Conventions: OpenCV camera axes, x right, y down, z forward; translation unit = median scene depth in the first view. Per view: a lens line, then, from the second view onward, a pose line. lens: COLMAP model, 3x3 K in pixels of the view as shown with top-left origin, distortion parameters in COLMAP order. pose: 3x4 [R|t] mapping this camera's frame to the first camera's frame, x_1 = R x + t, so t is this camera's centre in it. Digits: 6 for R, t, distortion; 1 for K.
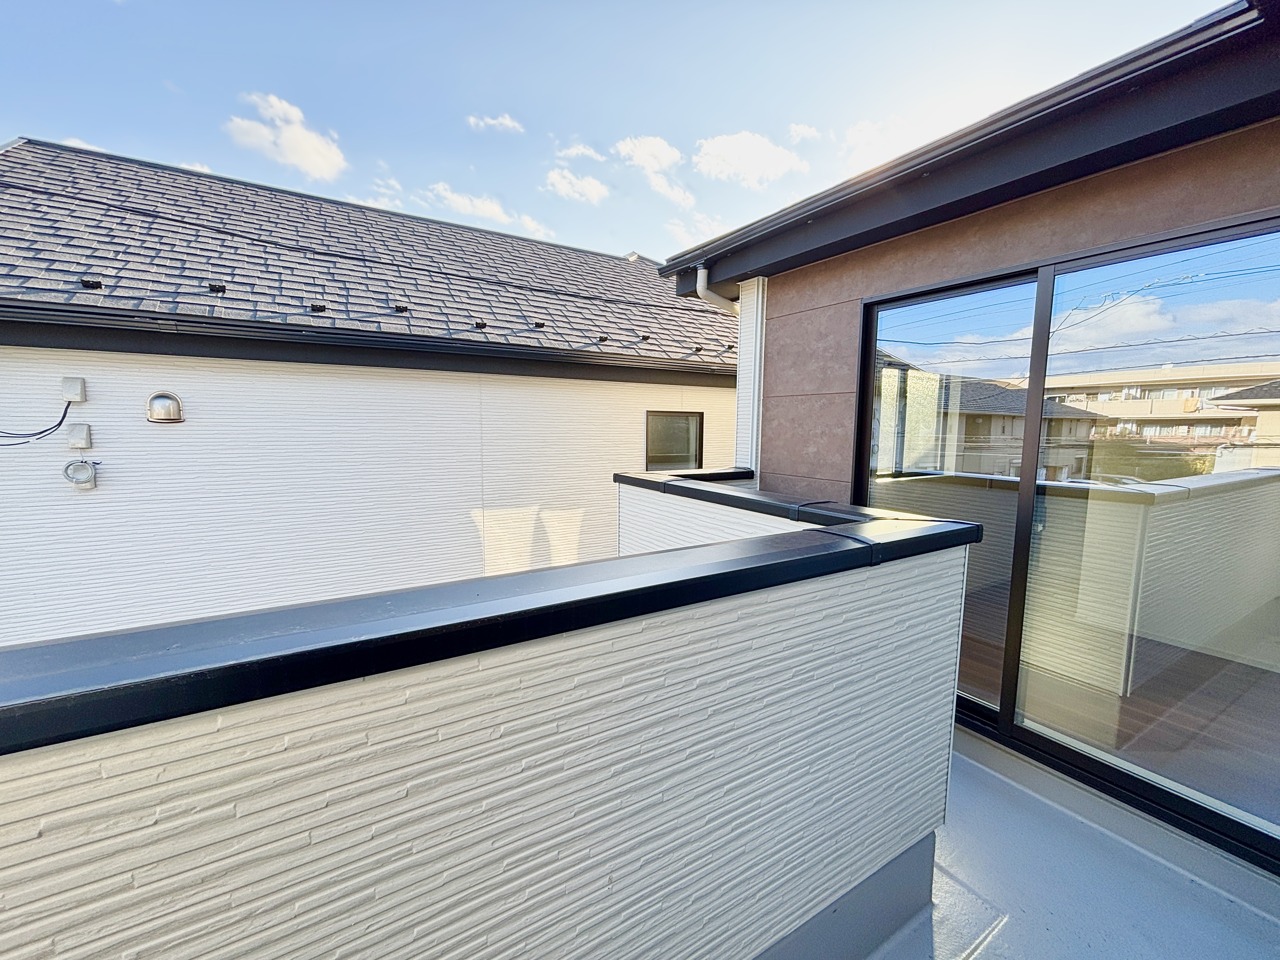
lens RADIAL K [[522.0, 0, 641.8], [0, 522.0, 479.3], [0, 0, 1]] dist [-0.002859, 0.001155]
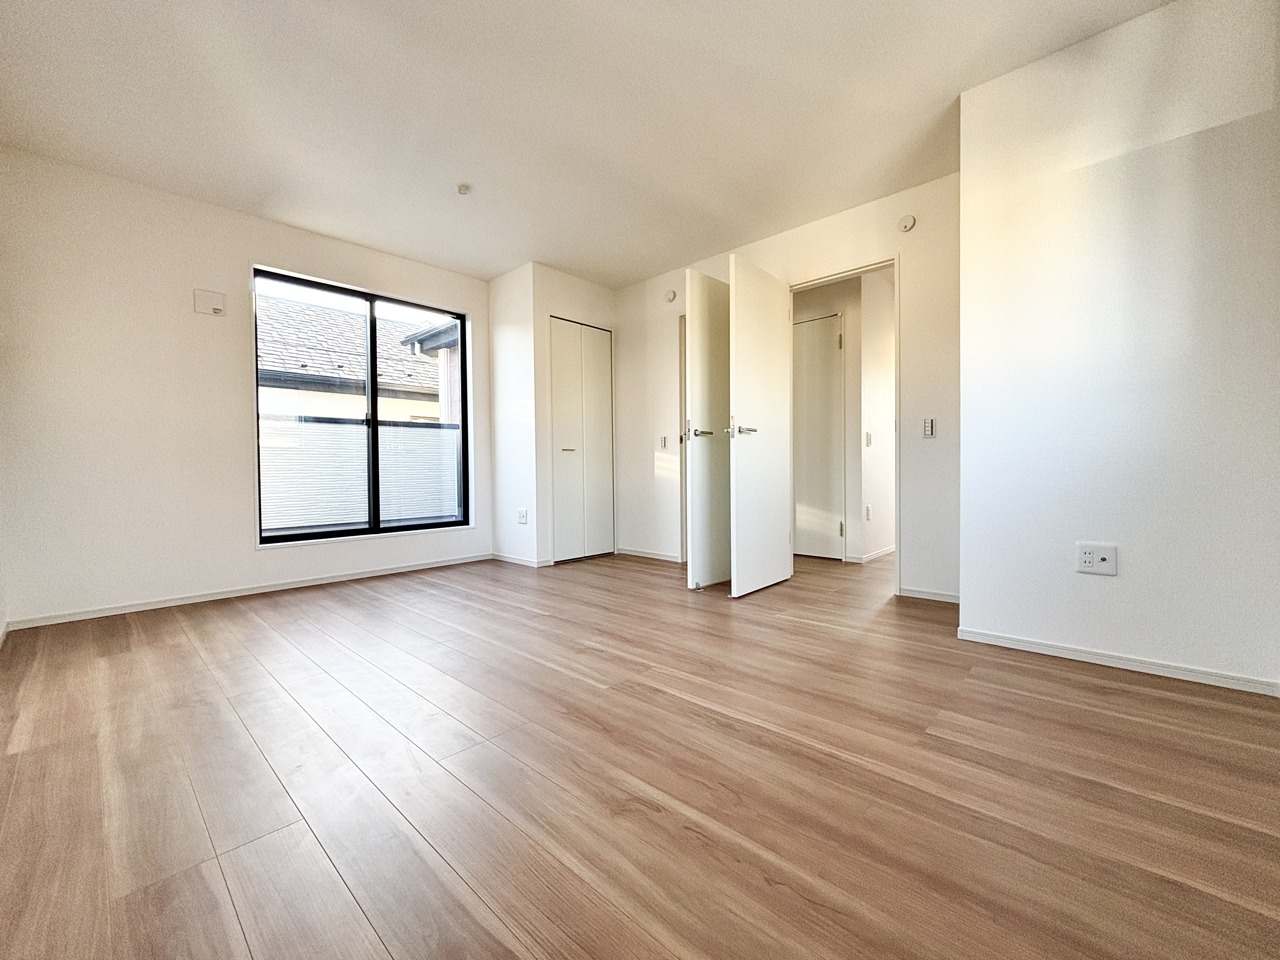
lens RADIAL K [[522.0, 0, 639.8], [0, 522.0, 475.3], [0, 0, 1]] dist [-0.002859, 0.001155]
pose [[0.965776, -0.026959, 0.257972, 0.374011], [0.050649, 0.995039, -0.085629, 0.328960], [-0.254383, 0.095765, 0.962350, -1.108829]]
